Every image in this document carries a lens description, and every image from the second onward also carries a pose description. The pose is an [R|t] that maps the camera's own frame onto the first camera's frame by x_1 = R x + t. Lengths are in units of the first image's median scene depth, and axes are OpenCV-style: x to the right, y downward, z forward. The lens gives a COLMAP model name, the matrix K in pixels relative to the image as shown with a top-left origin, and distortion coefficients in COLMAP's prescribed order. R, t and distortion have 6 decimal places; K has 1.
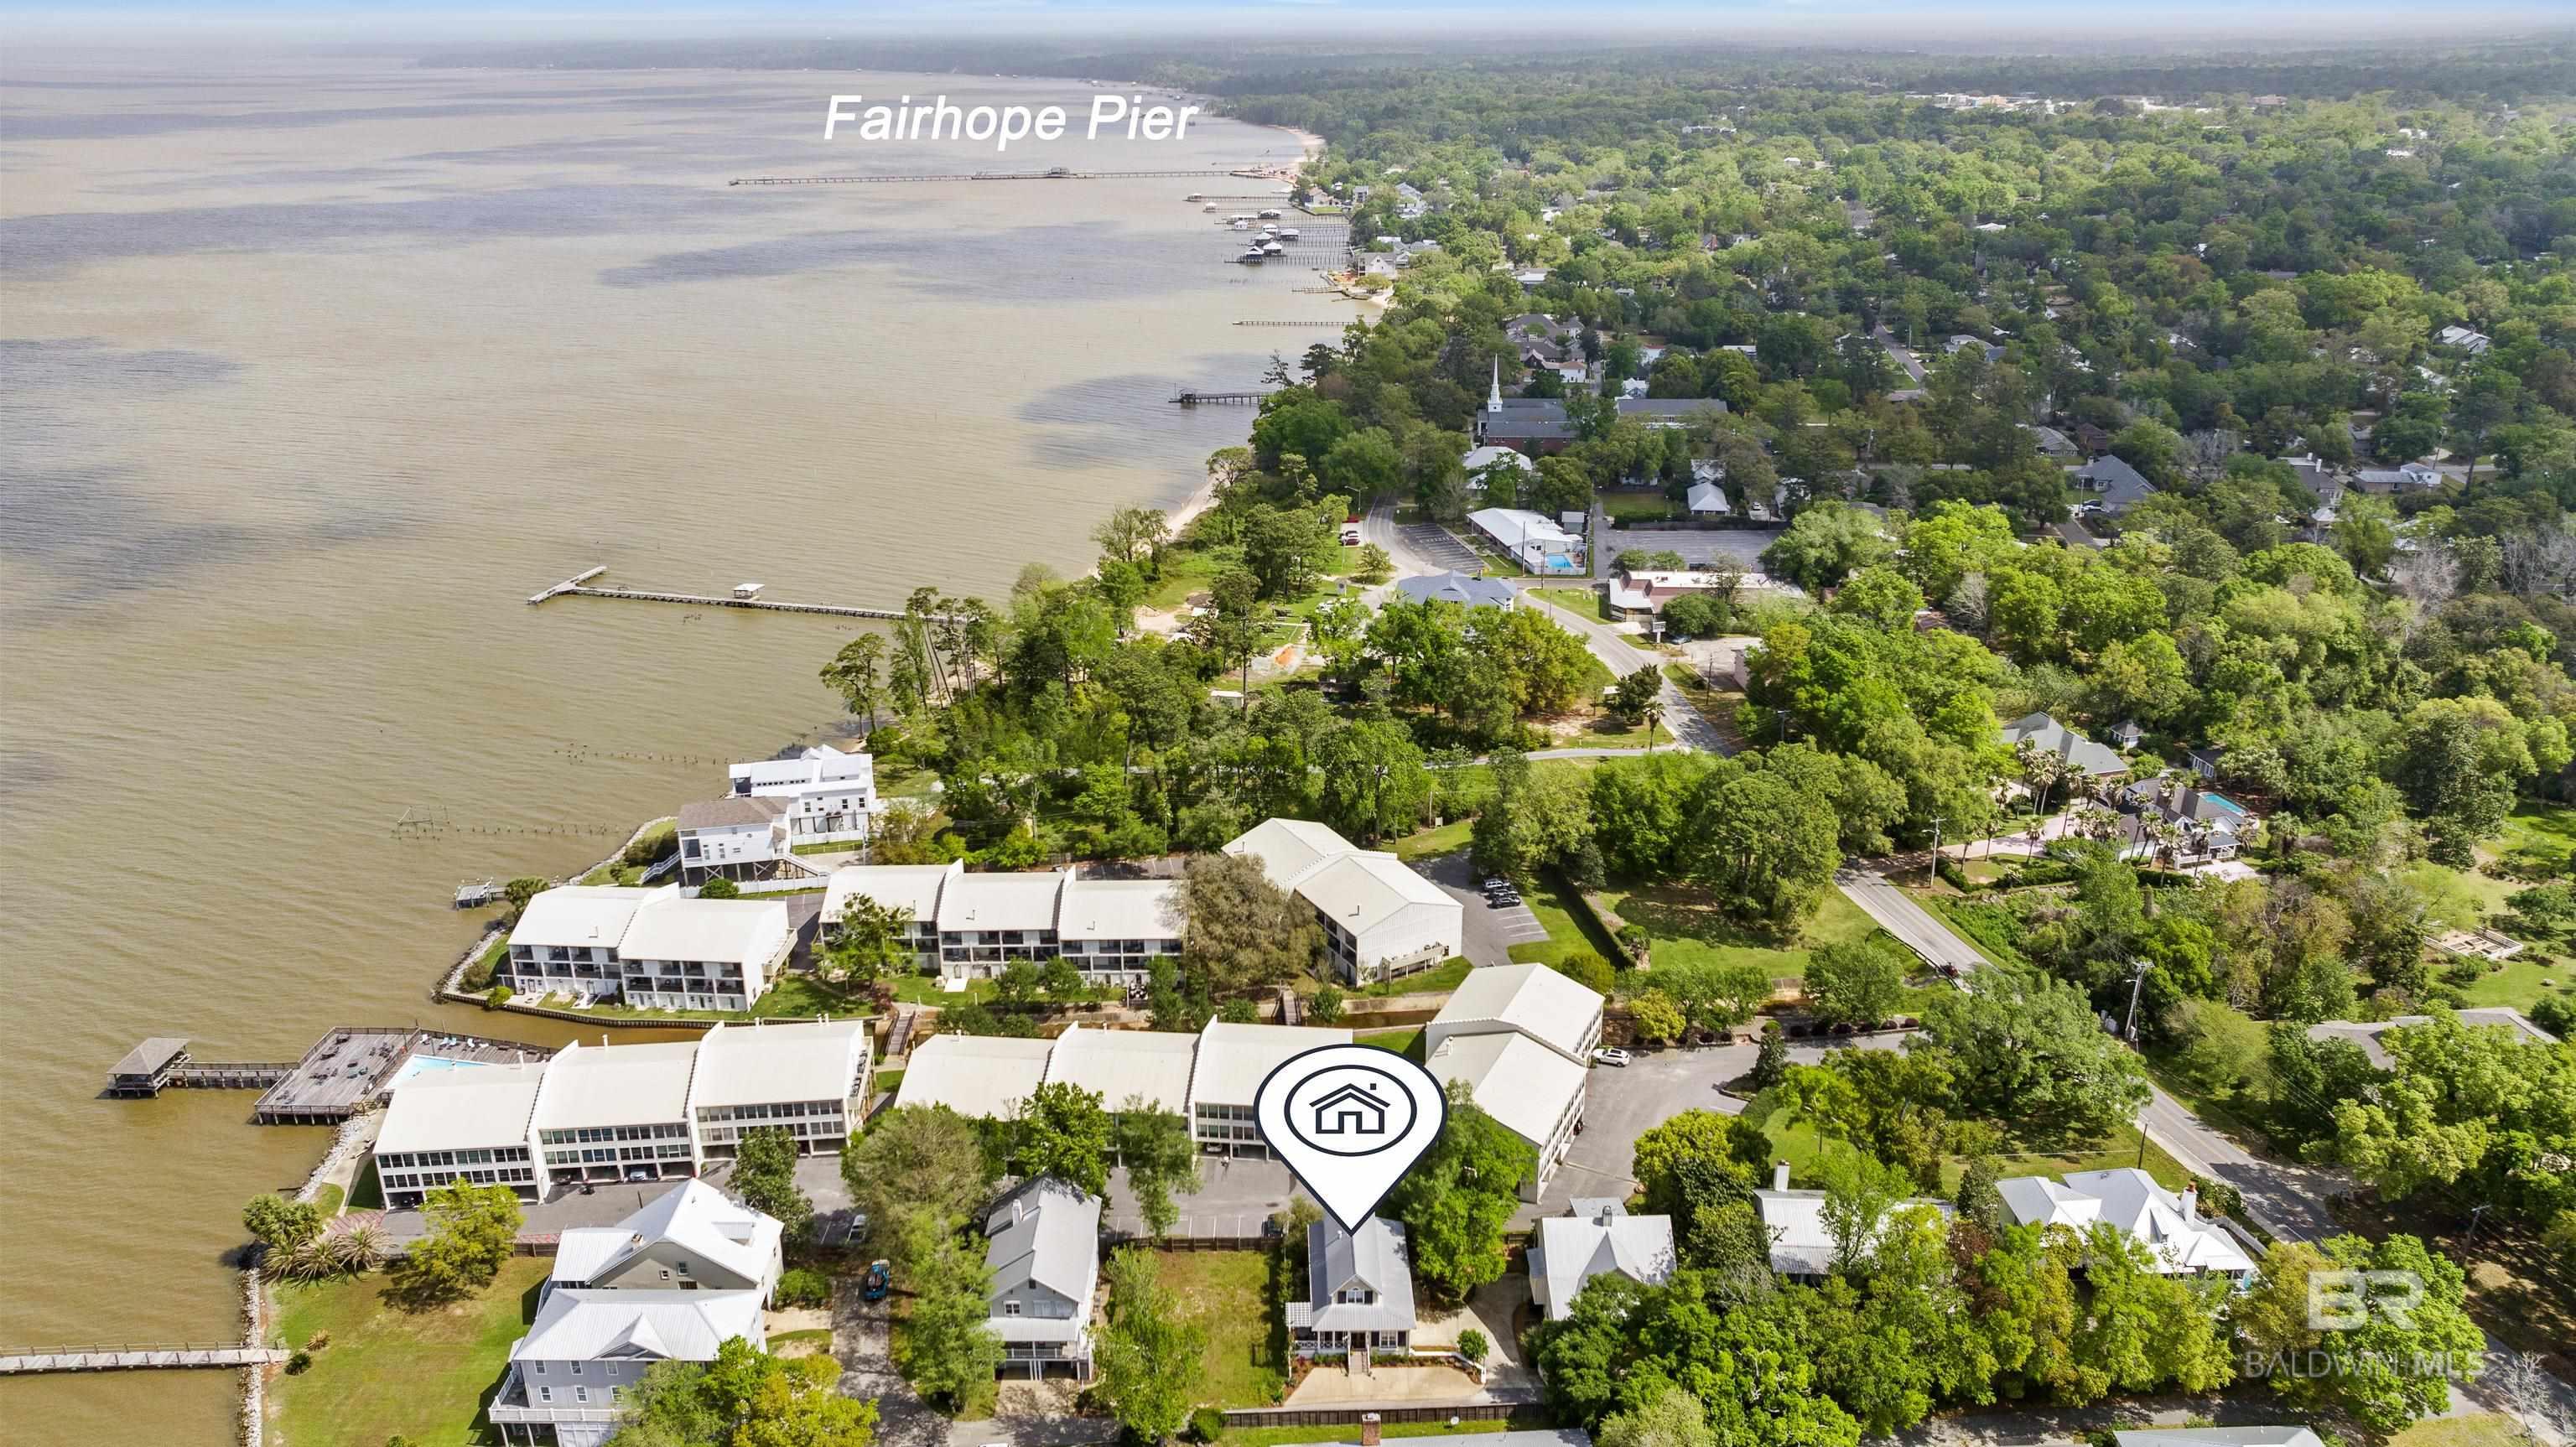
lens RADIAL K [[1829.5, 0, 1297.5], [0, 1829.5, 705.1], [0, 0, 1]] dist [-0.011526, -0.004061]
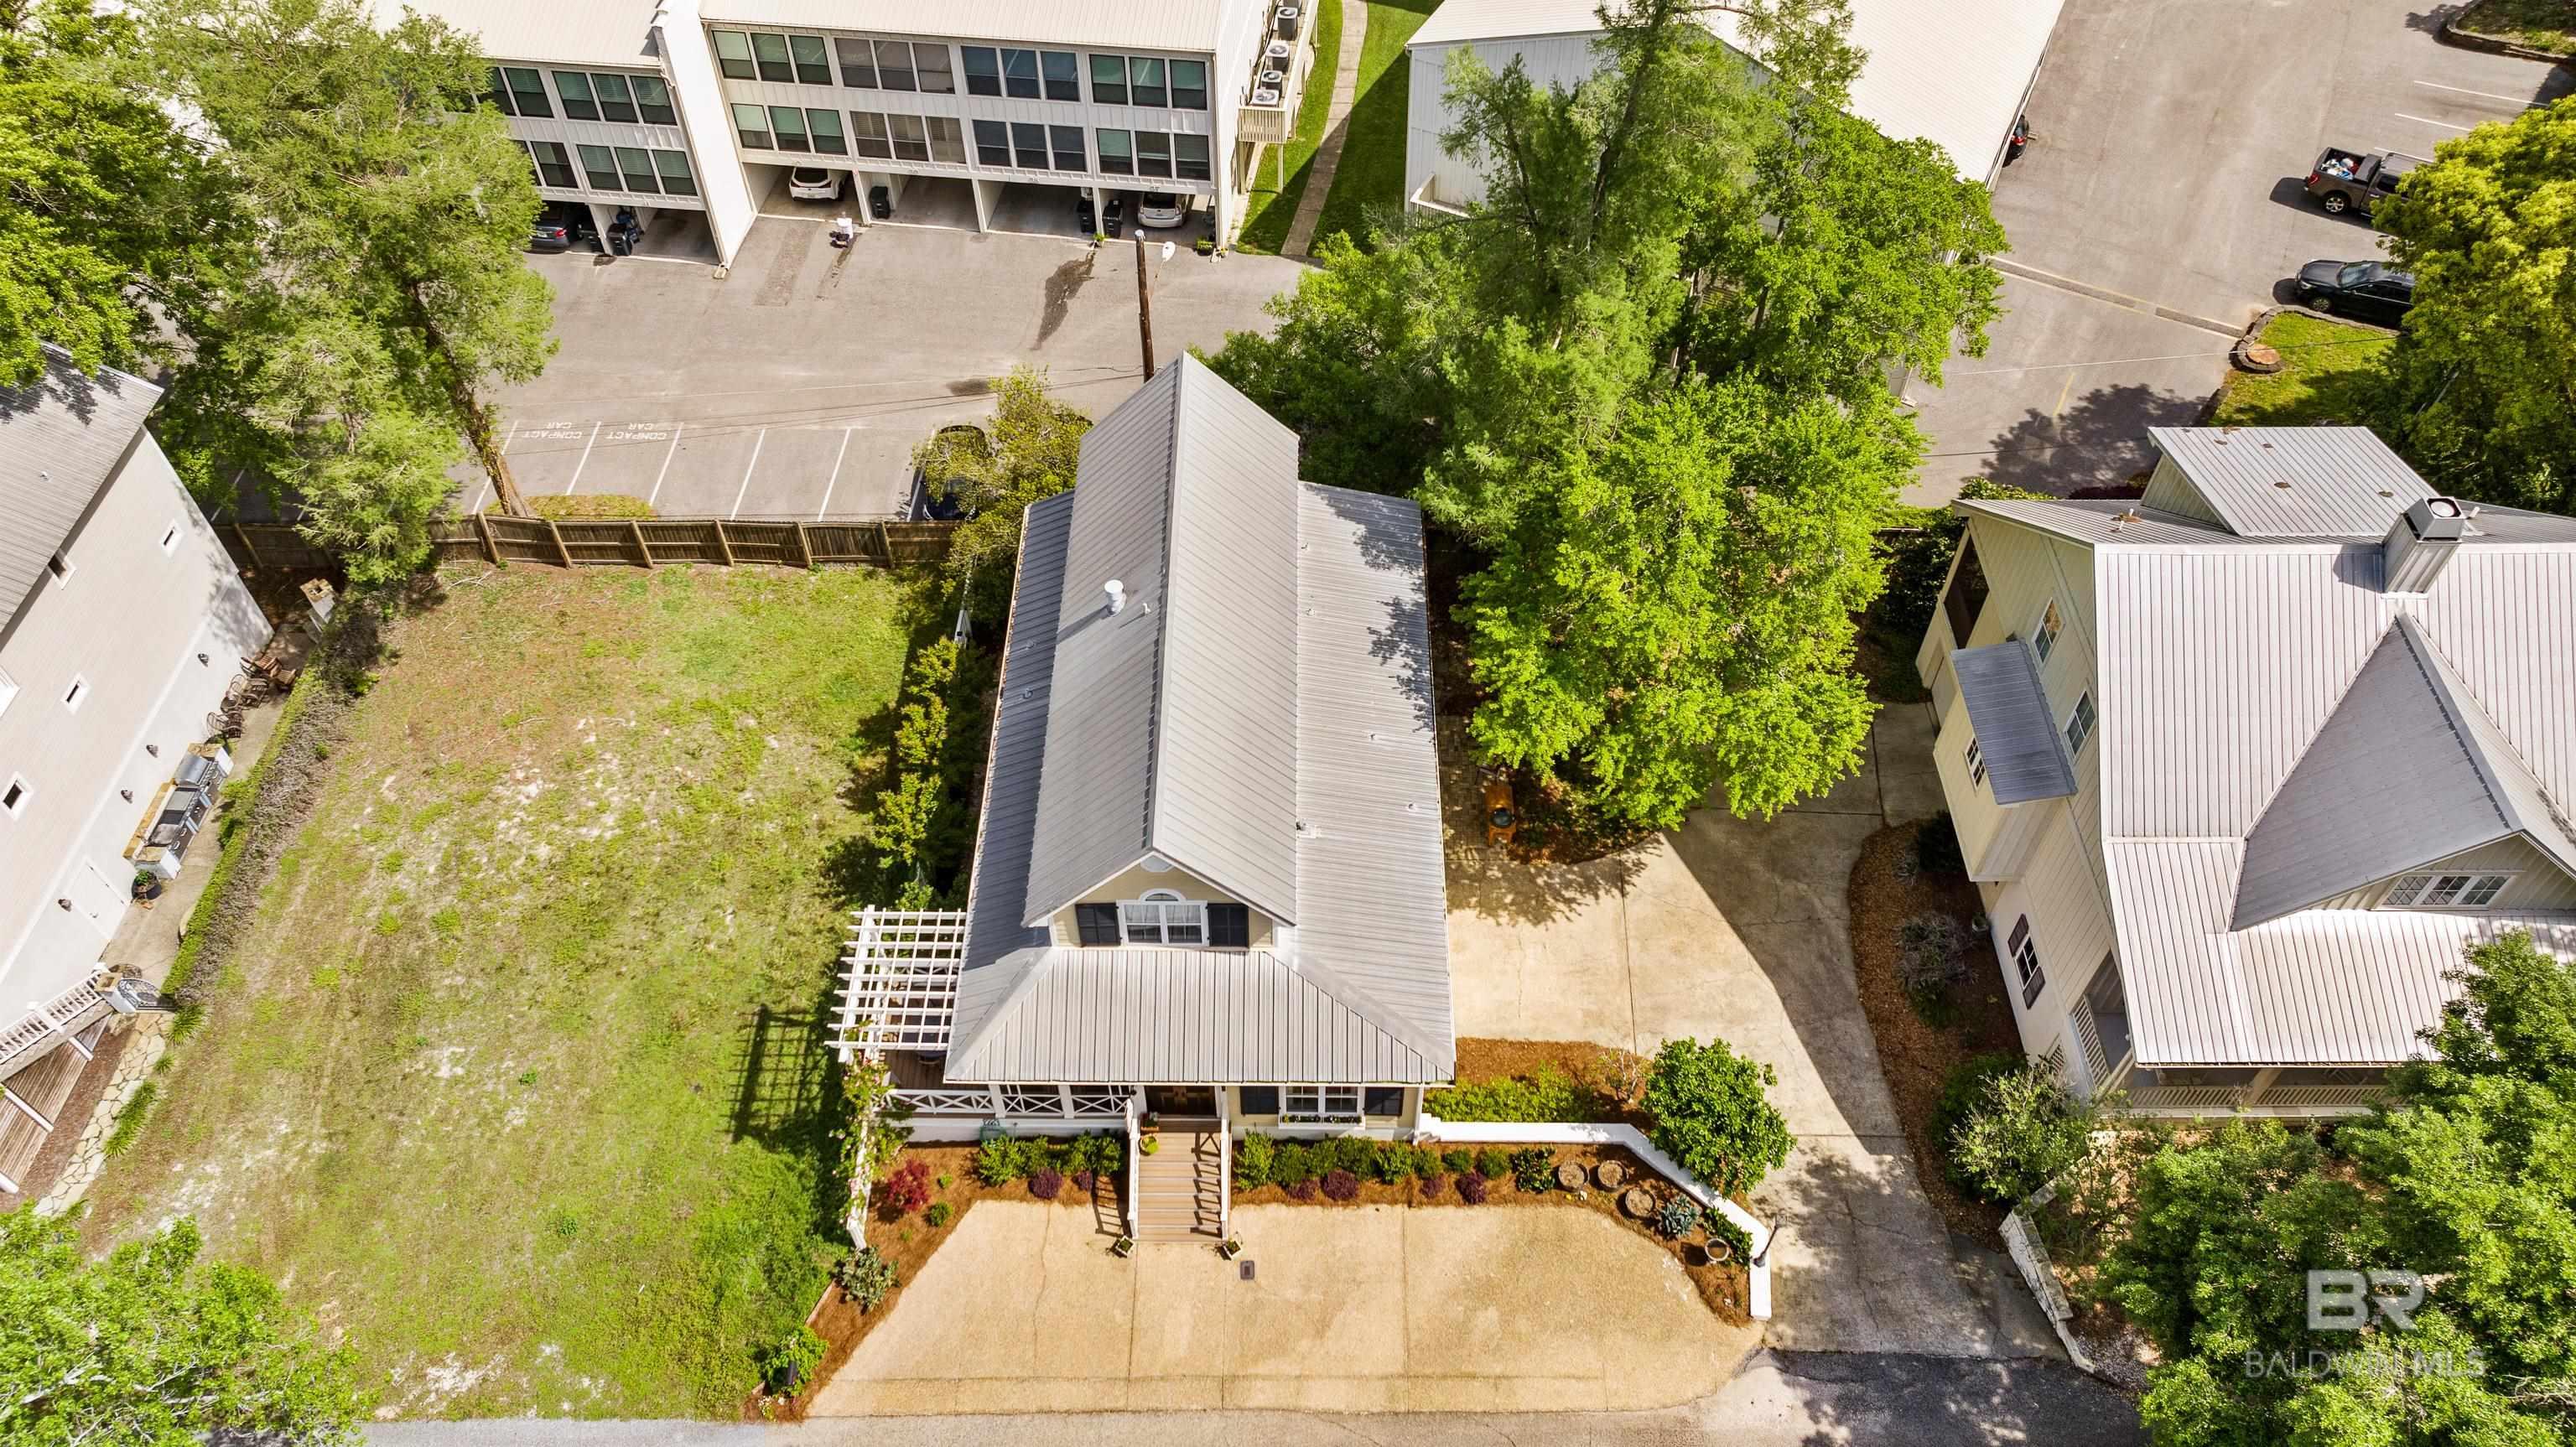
lens RADIAL K [[1776.7, 0, 1293.5], [0, 1776.7, 696.2], [0, 0, 1]] dist [-0.007198, -0.002633]
pose [[0.999705, 0.017704, -0.016641, 0.035409], [-0.007322, 0.872560, 0.488453, 0.148226], [0.023168, -0.488187, 0.872432, 0.607093]]
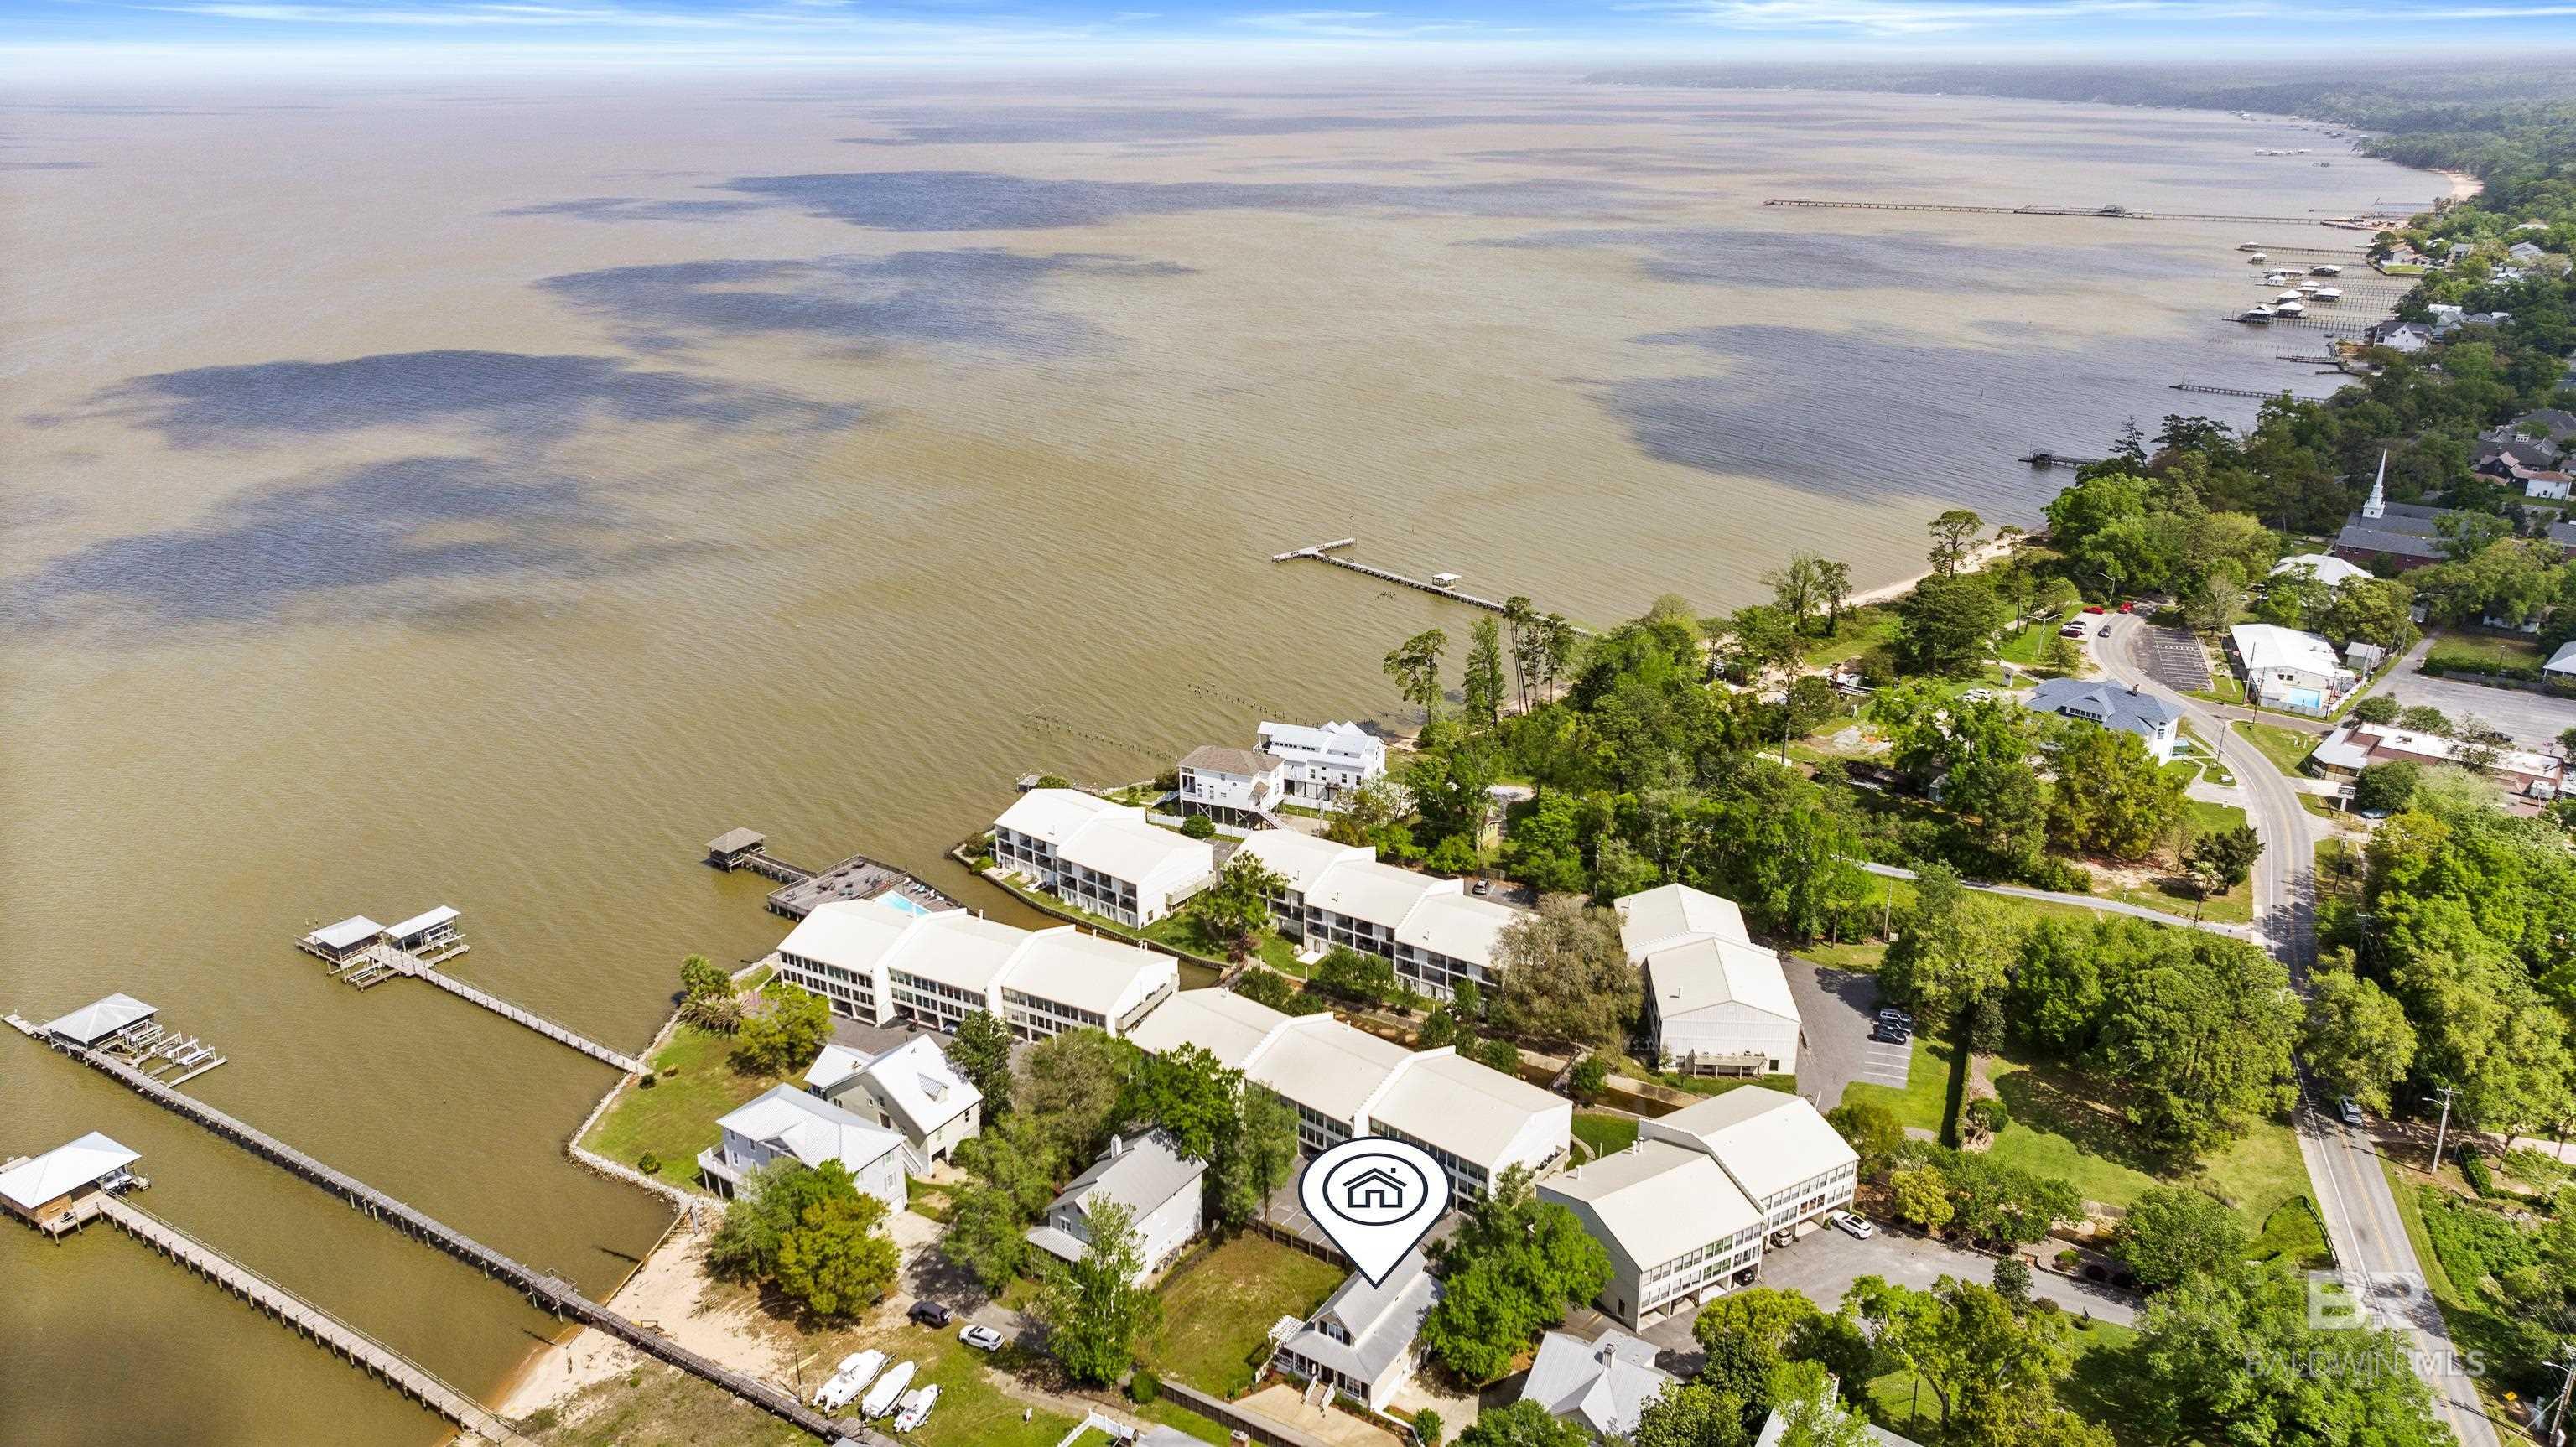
lens RADIAL K [[1829.5, 0, 1297.5], [0, 1829.5, 705.1], [0, 0, 1]] dist [-0.011526, -0.004061]
pose [[0.828273, 0.192276, -0.526302, 0.342322], [-0.197850, 0.979136, 0.046343, -0.038654], [0.524232, 0.065744, 0.849034, 0.086799]]
